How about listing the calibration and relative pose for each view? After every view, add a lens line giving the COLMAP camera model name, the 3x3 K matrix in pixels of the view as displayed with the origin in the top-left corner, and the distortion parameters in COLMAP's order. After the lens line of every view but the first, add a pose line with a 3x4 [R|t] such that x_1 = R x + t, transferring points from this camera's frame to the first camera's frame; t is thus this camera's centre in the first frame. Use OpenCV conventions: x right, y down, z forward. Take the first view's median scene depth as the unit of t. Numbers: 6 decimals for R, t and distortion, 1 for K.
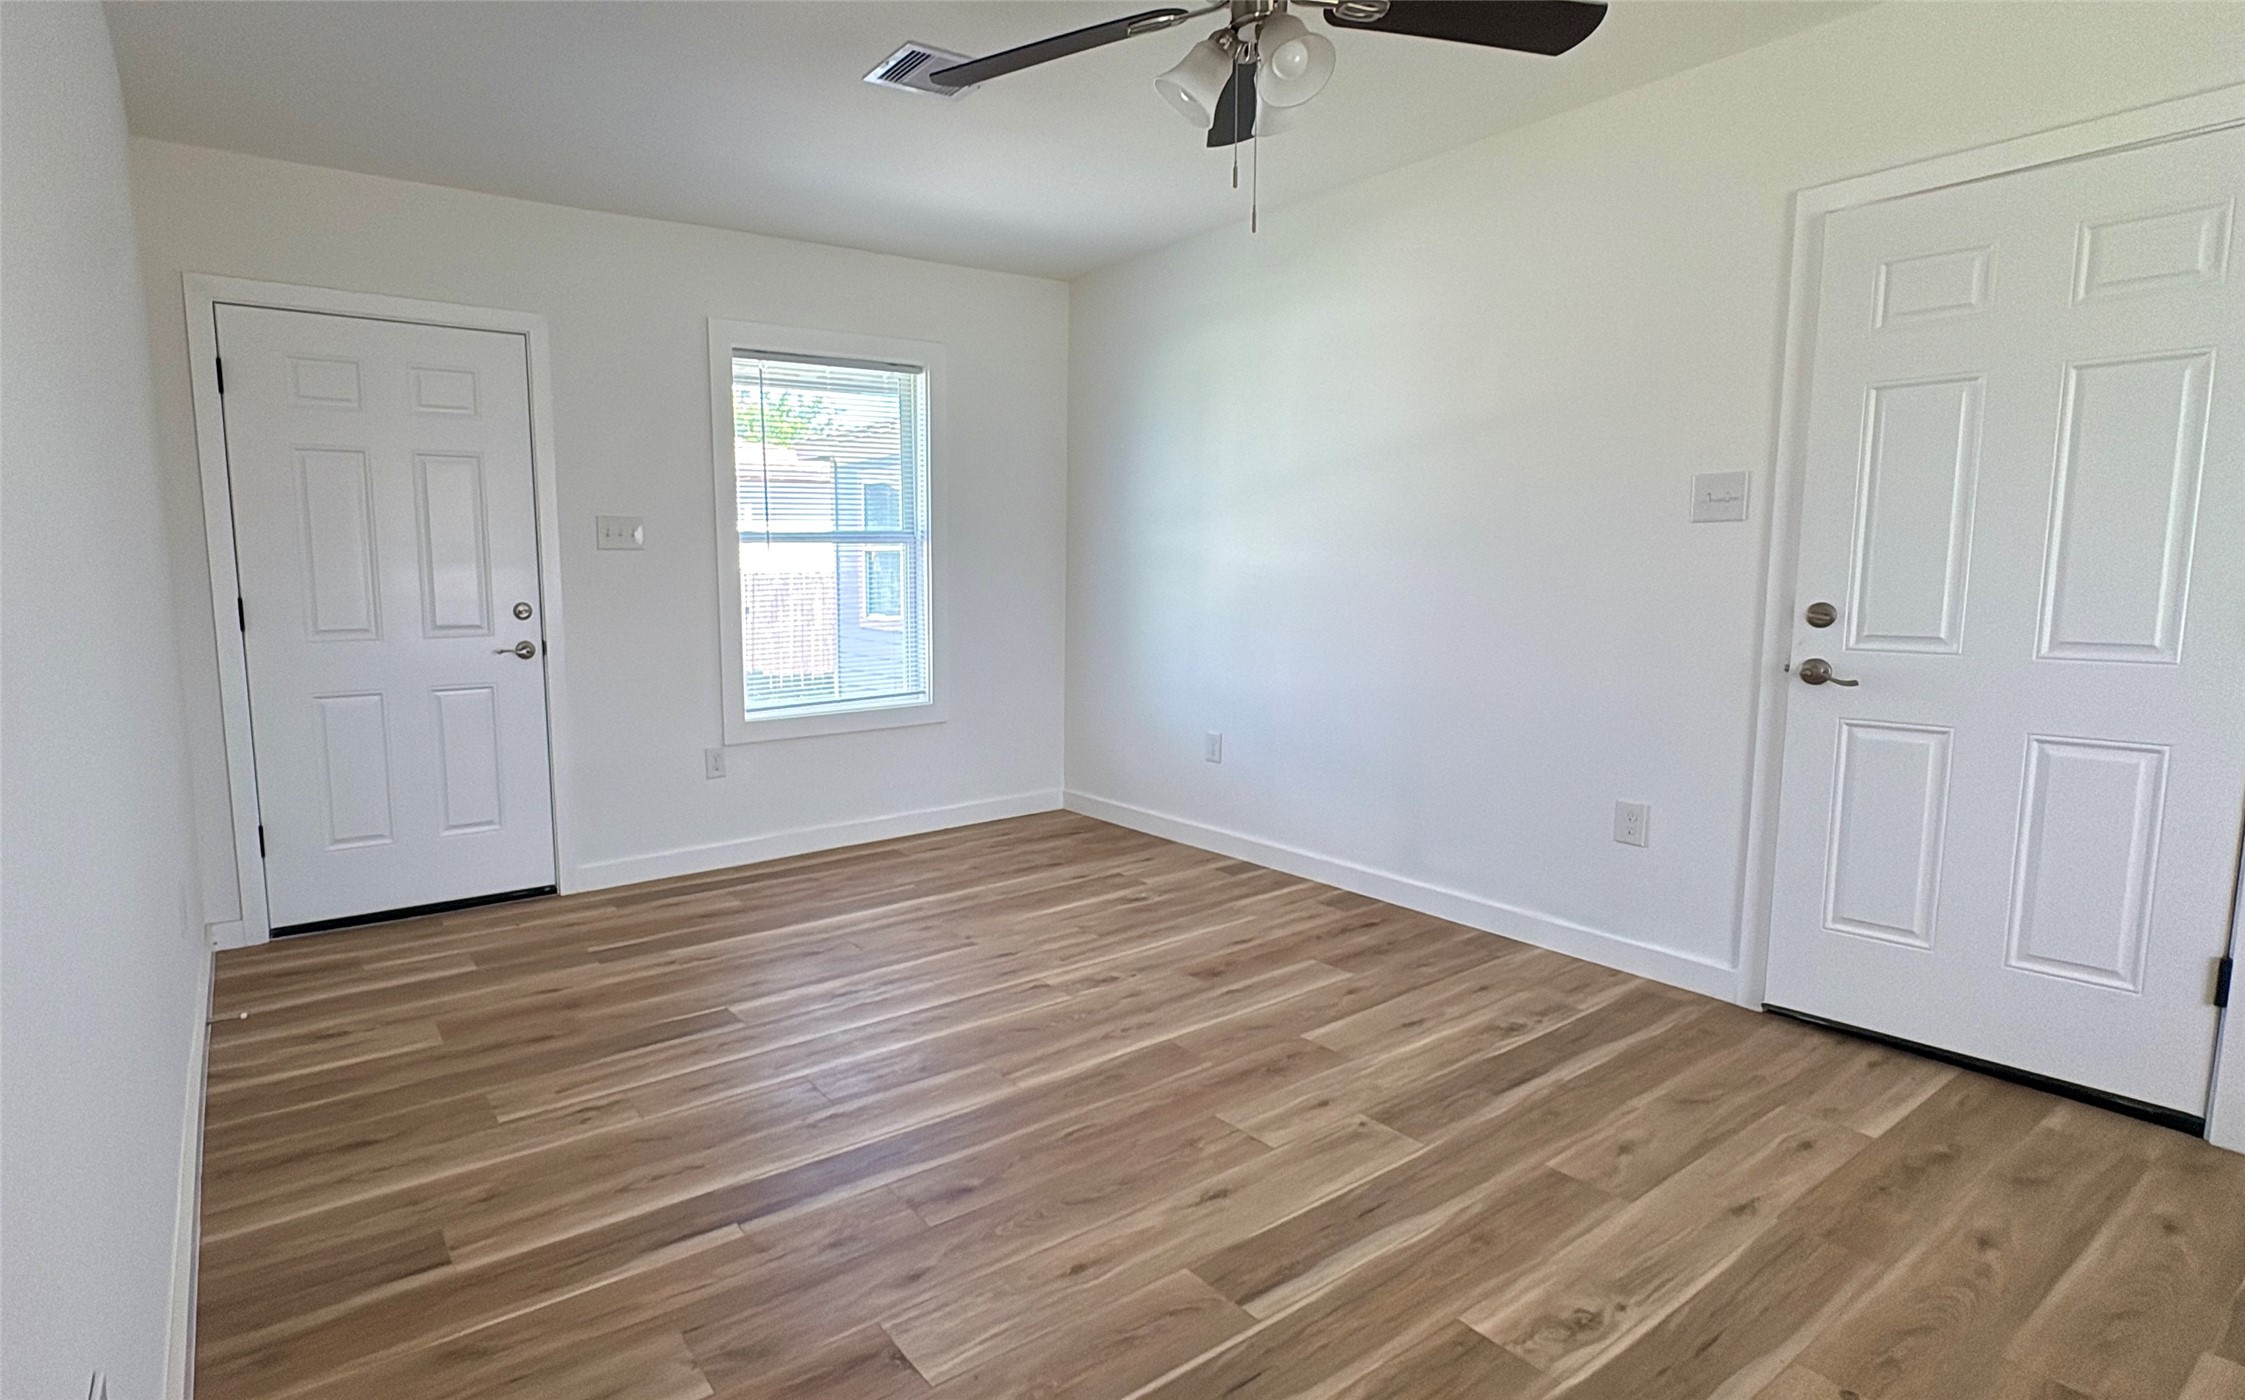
lens RADIAL K [[1121.0, 0, 999.5], [0, 1121.0, 700.4], [0, 0, 1]] dist [0.001435, -0.000086]
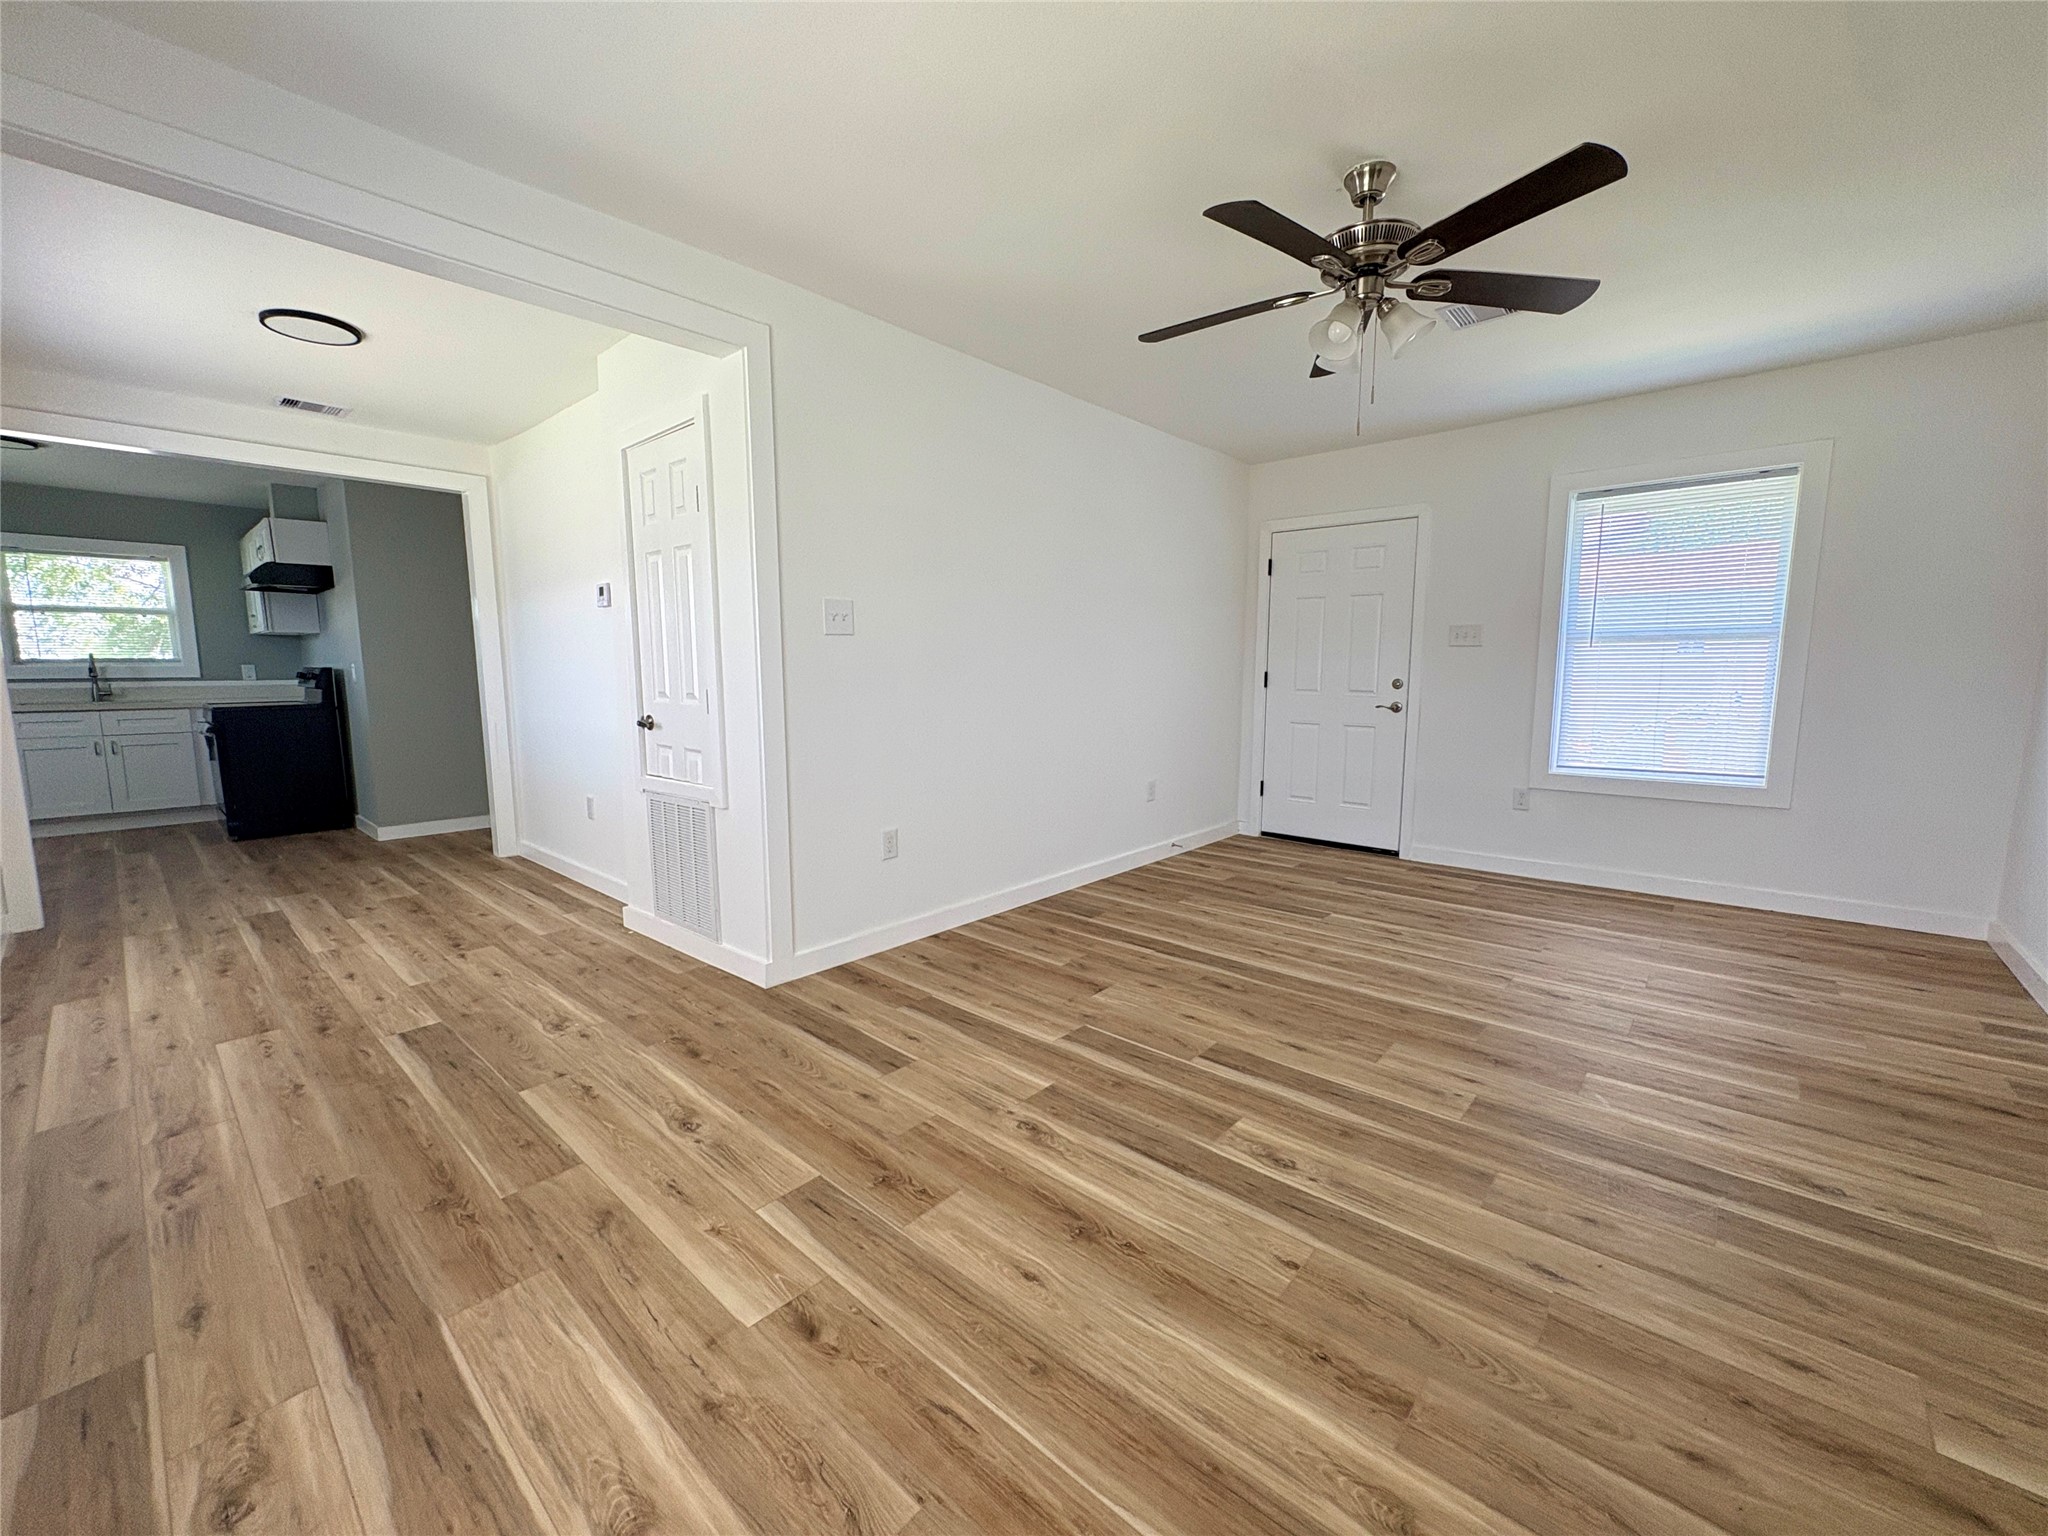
lens RADIAL K [[817.6, 0, 1024.0], [0, 817.6, 768.0], [0, 0, 1]] dist [0.001778, -0.000362]
pose [[0.244019, 0.129075, -0.961142, 0.790539], [-0.119764, 0.987527, 0.102212, -0.017584], [0.962347, 0.090169, 0.256433, 0.194473]]
